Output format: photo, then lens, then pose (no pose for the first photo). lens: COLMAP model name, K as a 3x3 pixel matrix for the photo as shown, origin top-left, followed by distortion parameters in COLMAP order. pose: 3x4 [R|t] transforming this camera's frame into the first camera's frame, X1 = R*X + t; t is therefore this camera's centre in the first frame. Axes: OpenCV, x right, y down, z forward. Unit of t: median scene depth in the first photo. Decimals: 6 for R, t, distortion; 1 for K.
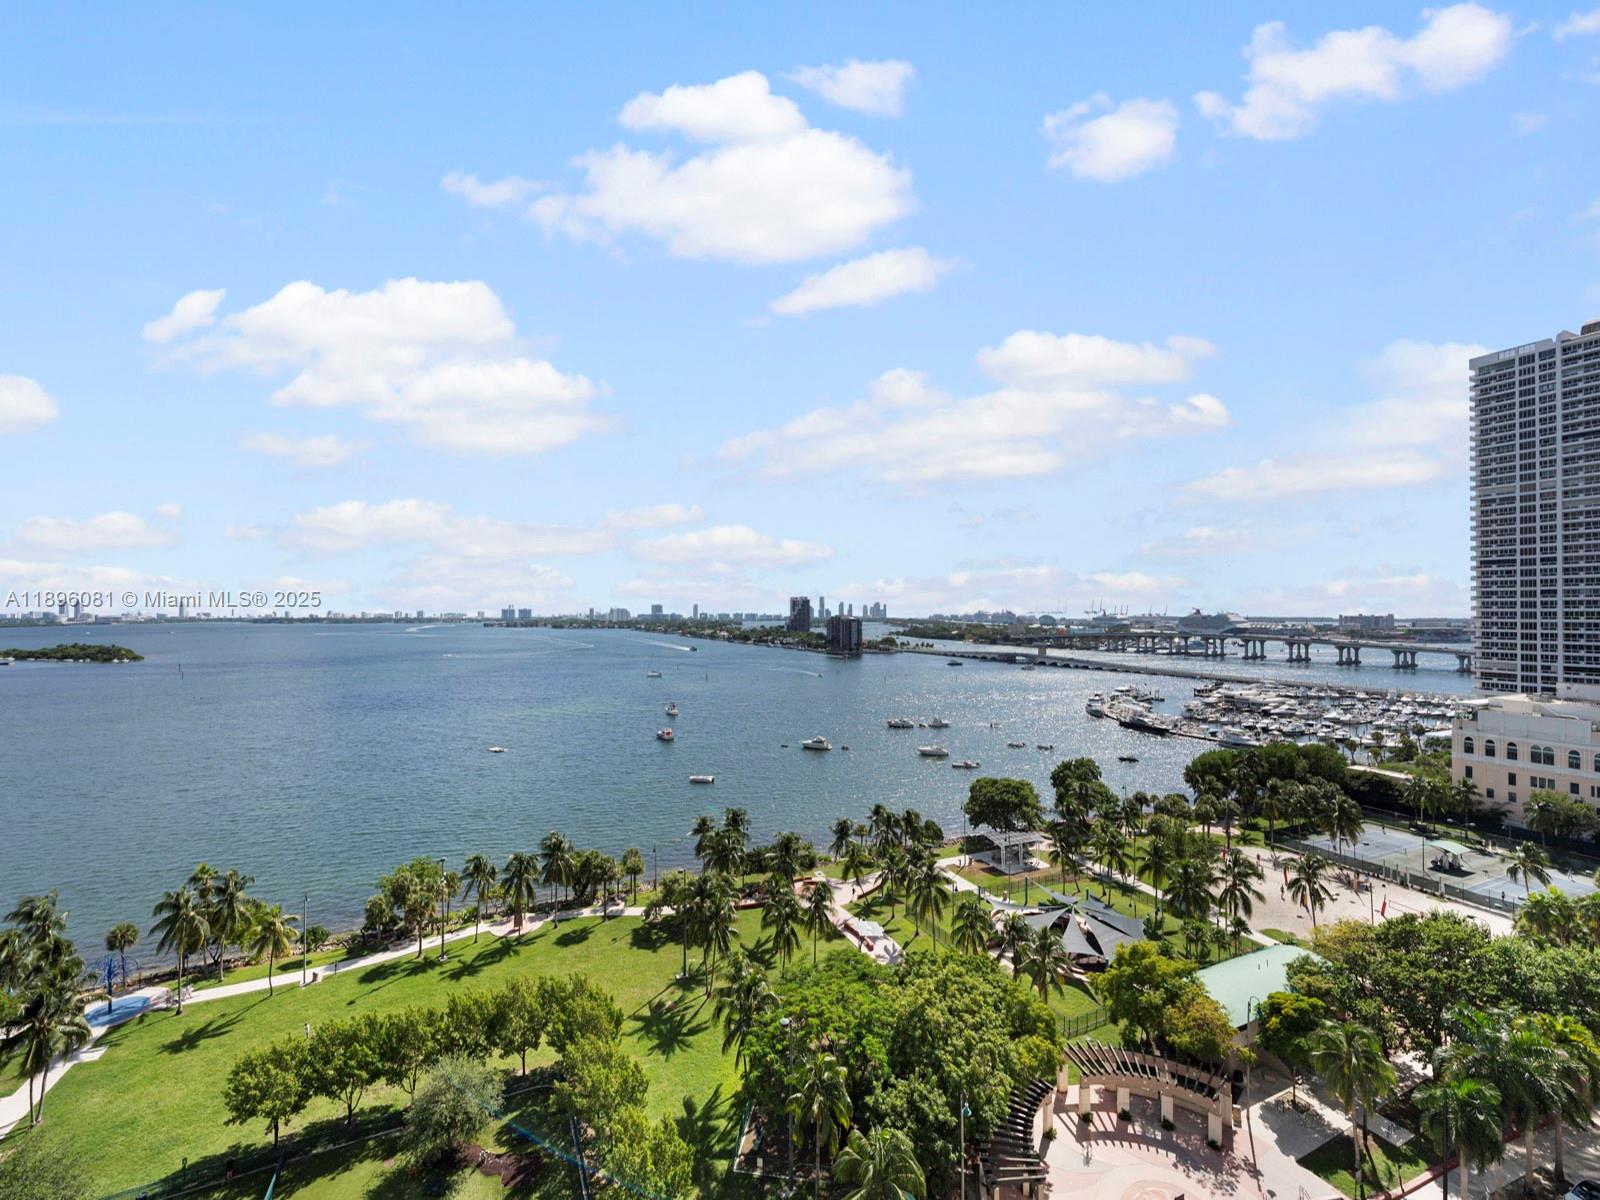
lens RADIAL K [[647.5, 0, 800.9], [0, 647.5, 612.1], [0, 0, 1]] dist [-0.001637, -0.000392]
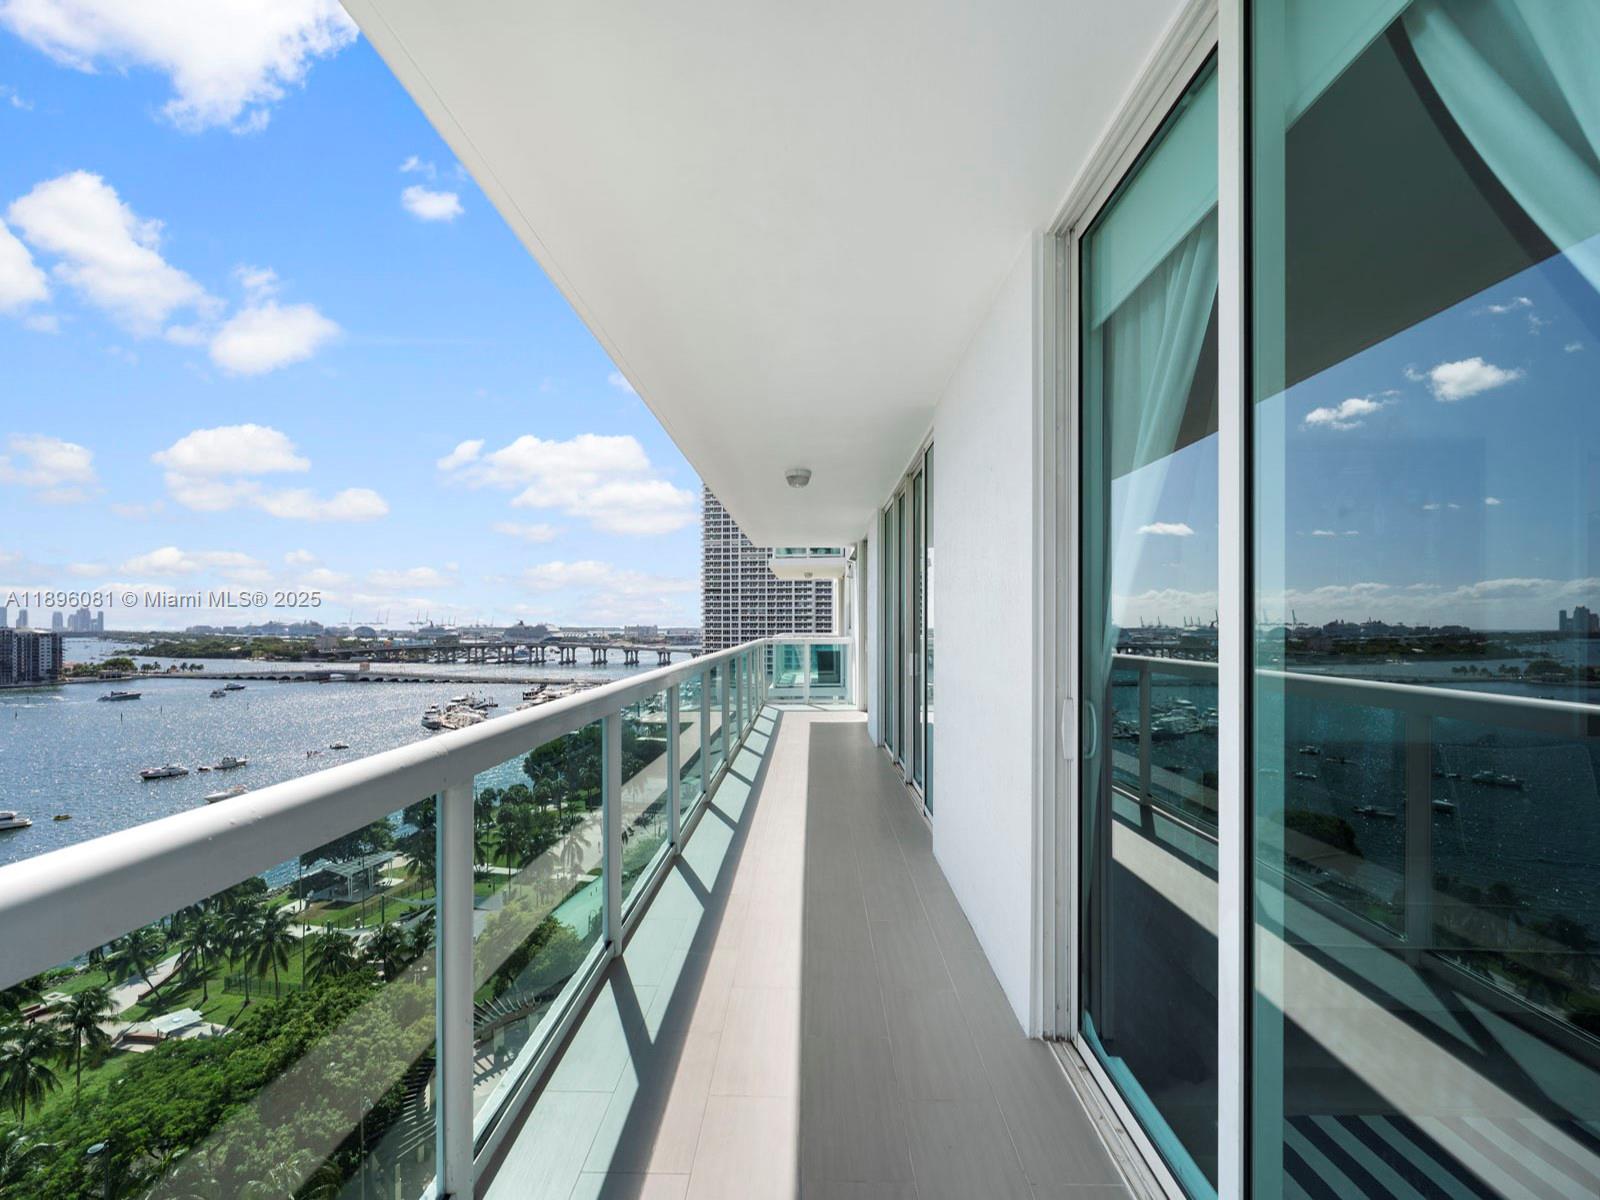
lens RADIAL K [[627.6, 0, 800.0], [0, 627.6, 600.0], [0, 0, 1]] dist [0.001069, 0.000187]
pose [[0.571919, 0.031576, 0.819702, -0.102546], [-0.001290, 0.999292, -0.037594, -0.001122], [-0.820309, 0.020443, 0.571555, -0.081756]]
